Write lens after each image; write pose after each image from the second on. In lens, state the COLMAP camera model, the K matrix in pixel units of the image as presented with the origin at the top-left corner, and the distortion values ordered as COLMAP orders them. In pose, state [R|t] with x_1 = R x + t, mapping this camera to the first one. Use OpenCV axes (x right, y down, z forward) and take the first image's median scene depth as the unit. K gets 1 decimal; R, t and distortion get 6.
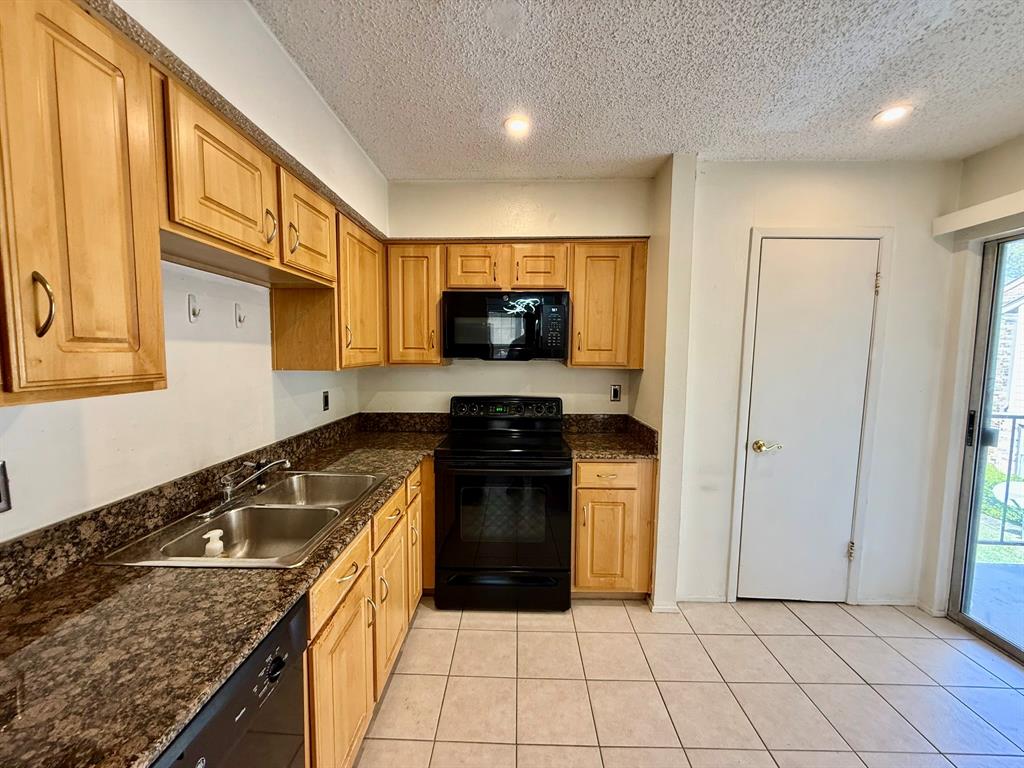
lens RADIAL K [[408.2, 0, 508.8], [0, 408.2, 382.3], [0, 0, 1]] dist [0.002555, -0.000242]
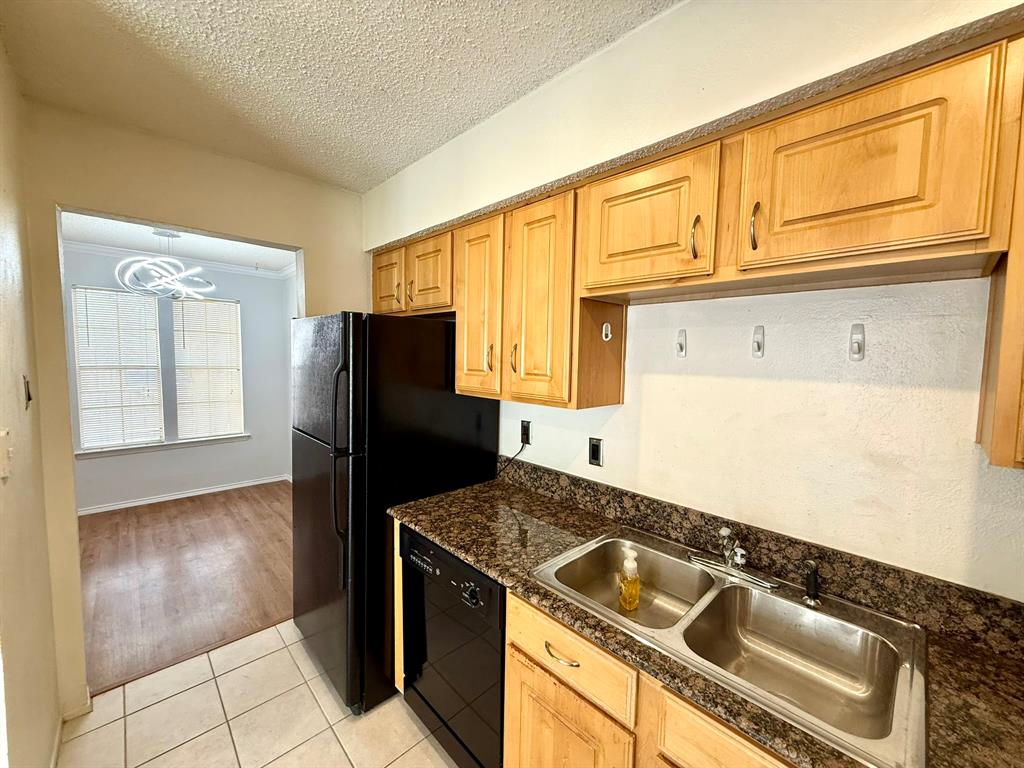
lens RADIAL K [[408.2, 0, 508.1], [0, 408.2, 382.8], [0, 0, 1]] dist [0.002555, -0.000242]
pose [[-0.705685, 0.026236, -0.708040, 0.155296], [-0.077754, 0.990411, 0.114195, -0.103061], [0.704246, 0.135639, -0.696878, 0.850453]]
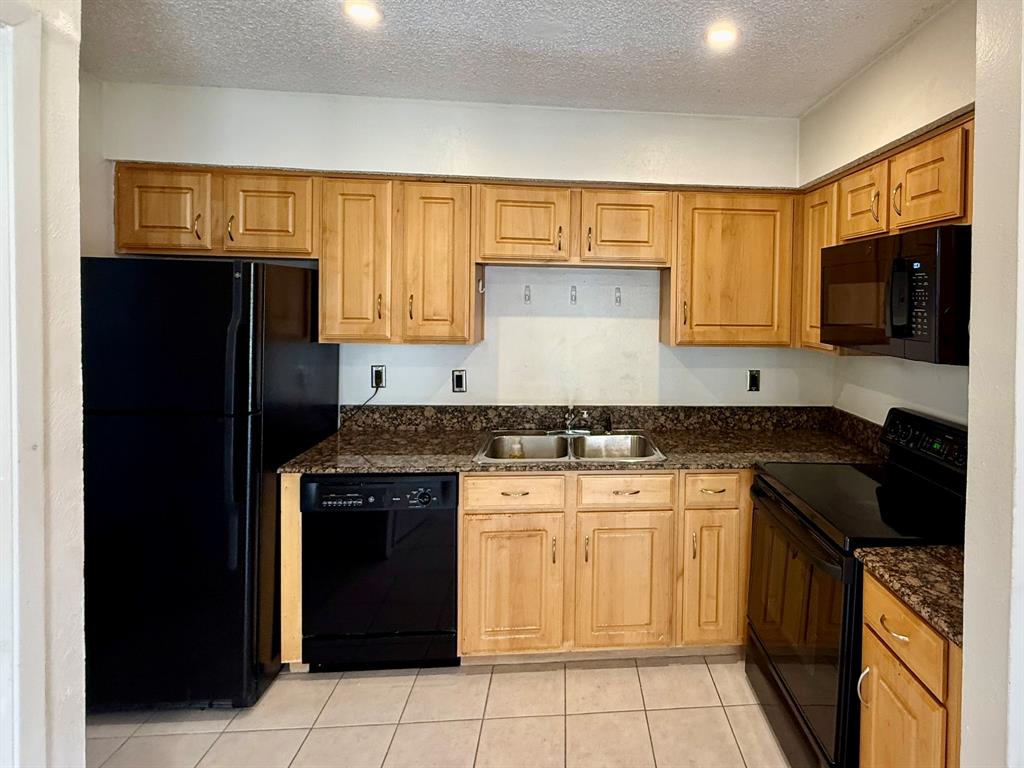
lens RADIAL K [[561.1, 0, 621.2], [0, 561.1, 311.1], [0, 0, 1]] dist [0.000572, 0.002674]
pose [[0.124351, 0.017277, -0.992088, 0.870177], [-0.092151, 0.995728, 0.005790, -0.103179], [0.987950, 0.090702, 0.125412, 0.629121]]
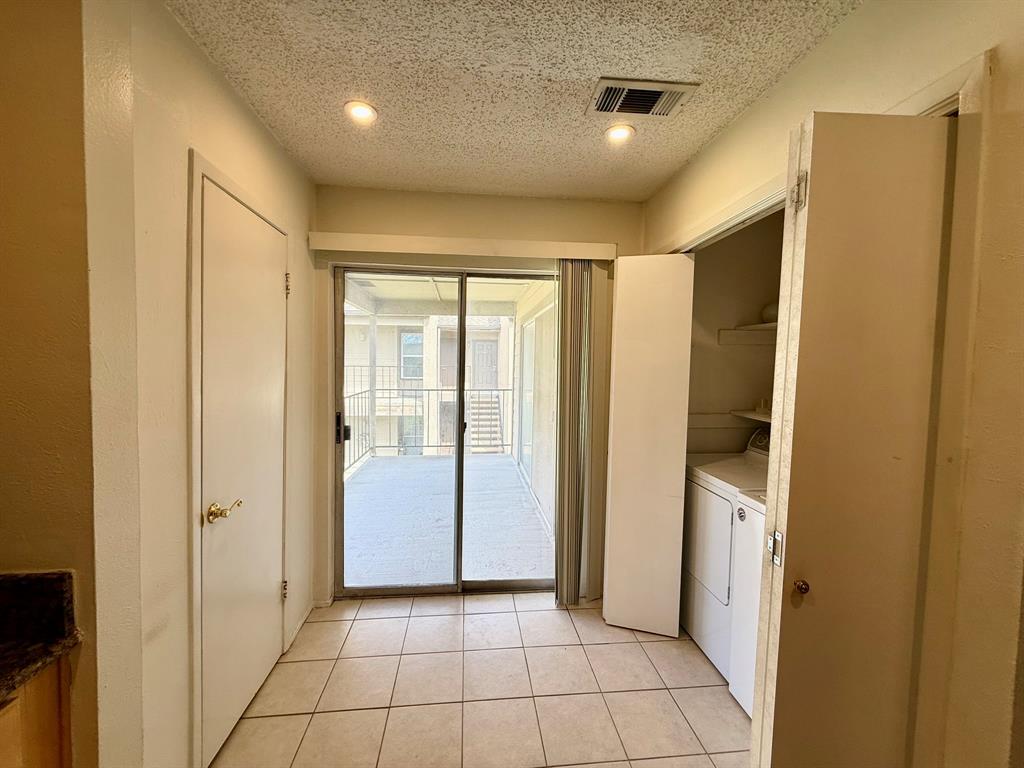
lens RADIAL K [[408.2, 0, 512.9], [0, 408.2, 383.7], [0, 0, 1]] dist [0.002555, -0.000242]
pose [[-0.122070, -0.059093, 0.990761, -0.058015], [0.054709, 0.996308, 0.066165, -0.062841], [-0.991013, 0.062280, -0.118386, 0.671948]]
